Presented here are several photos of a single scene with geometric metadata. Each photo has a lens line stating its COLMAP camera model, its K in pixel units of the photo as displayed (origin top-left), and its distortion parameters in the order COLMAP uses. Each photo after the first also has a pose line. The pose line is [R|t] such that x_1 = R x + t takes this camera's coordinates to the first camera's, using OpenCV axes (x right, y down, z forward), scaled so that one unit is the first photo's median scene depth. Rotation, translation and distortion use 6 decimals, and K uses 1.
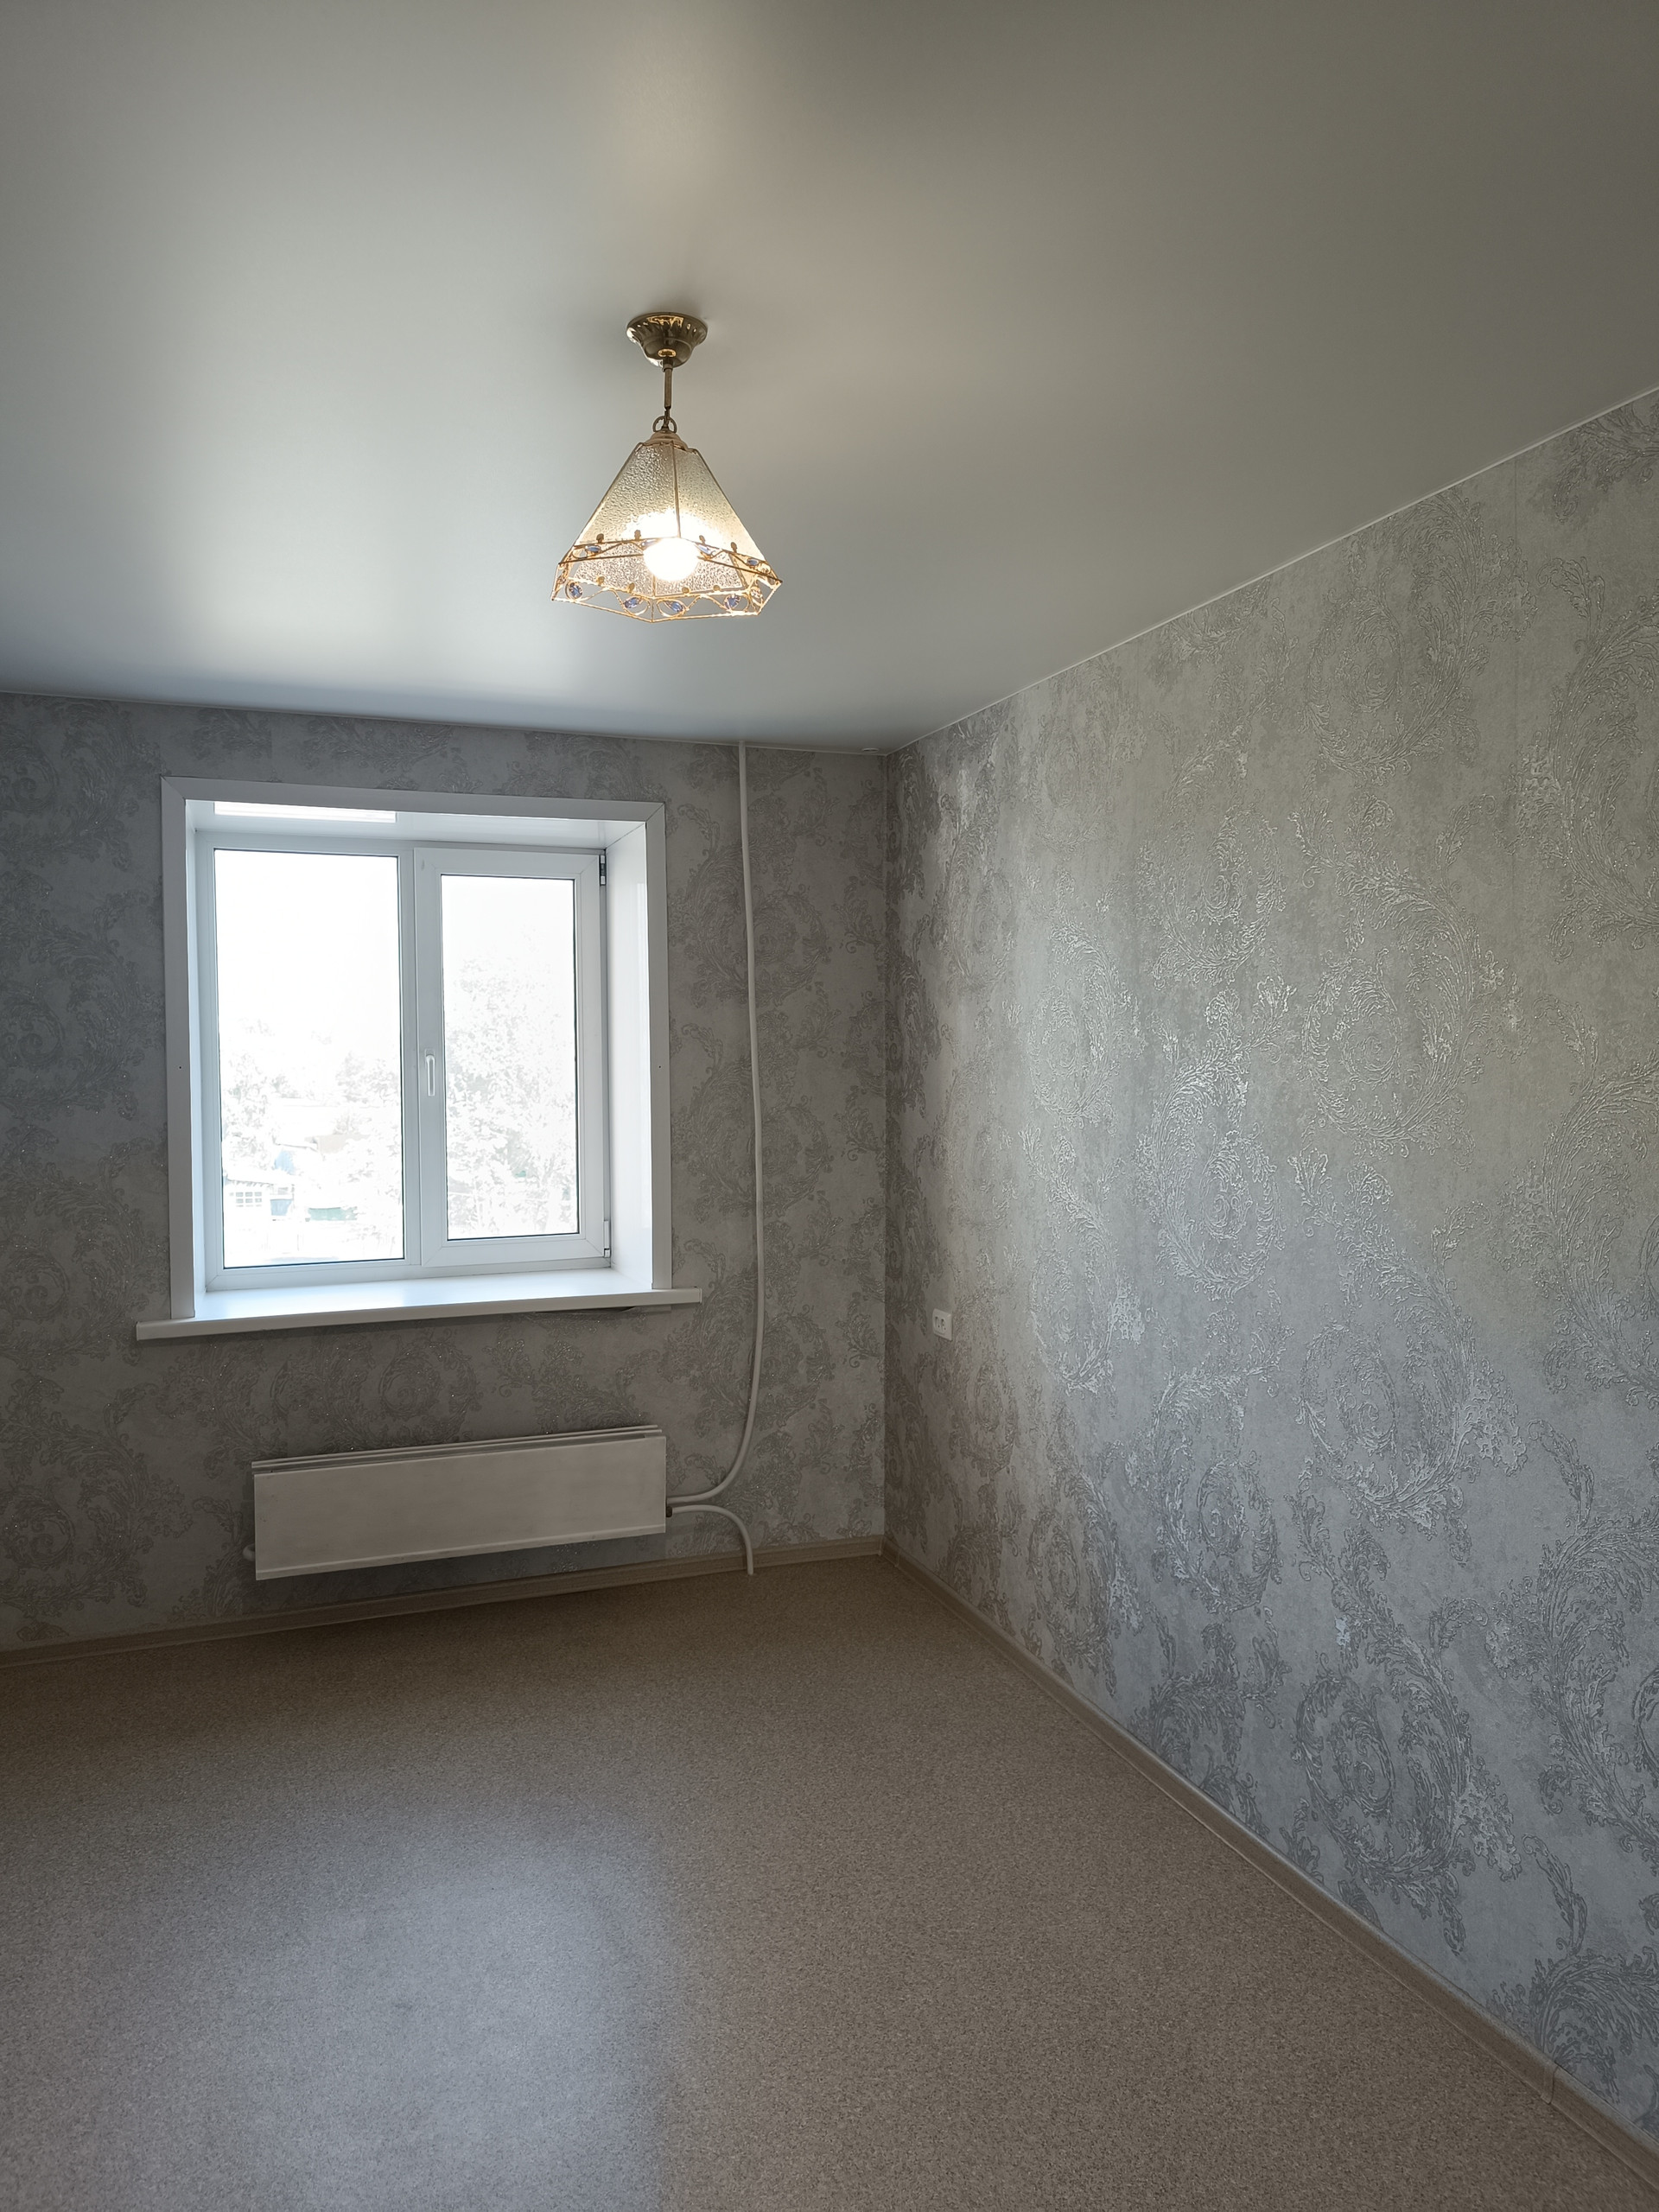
lens RADIAL K [[1479.7, 0, 816.2], [0, 1479.7, 1100.4], [0, 0, 1]] dist [0.025111, -0.038192]
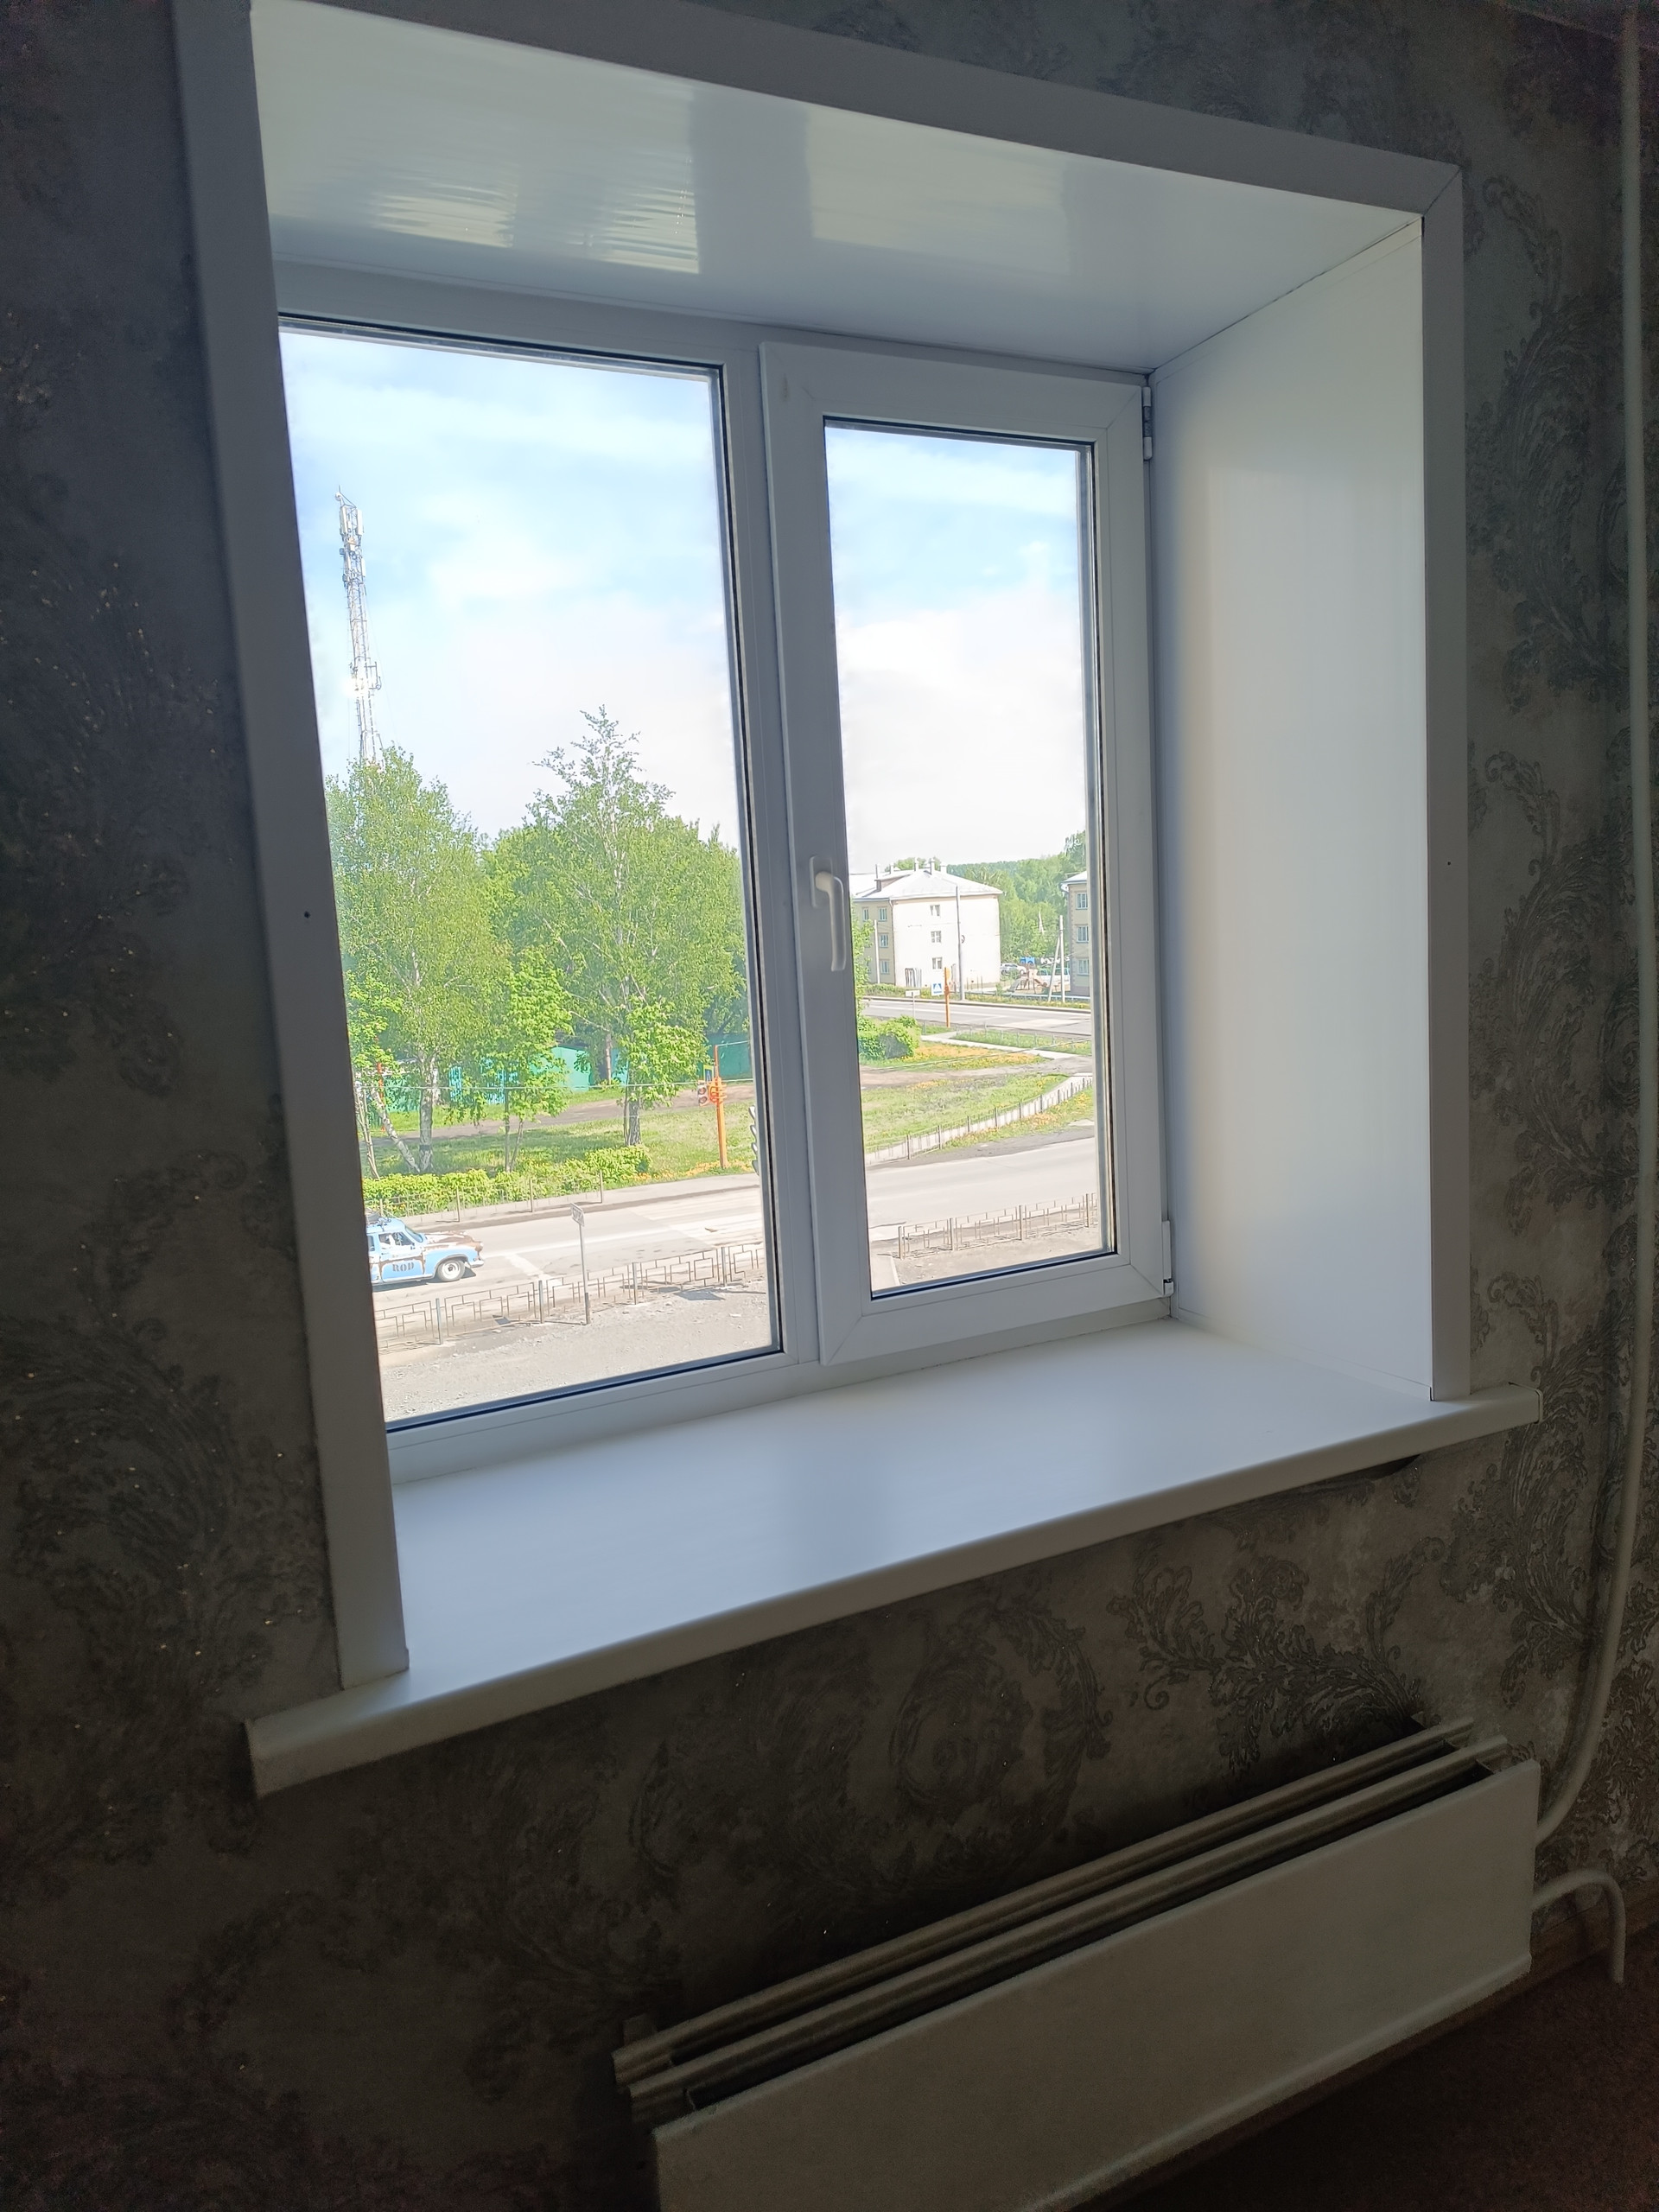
lens RADIAL K [[1479.7, 0, 836.3], [0, 1479.7, 1105.2], [0, 0, 1]] dist [0.025111, -0.038192]
pose [[0.995897, -0.056828, 0.070425, -0.311095], [0.049001, 0.992912, 0.108279, -0.009309], [-0.076079, -0.104384, 0.991623, 0.619778]]
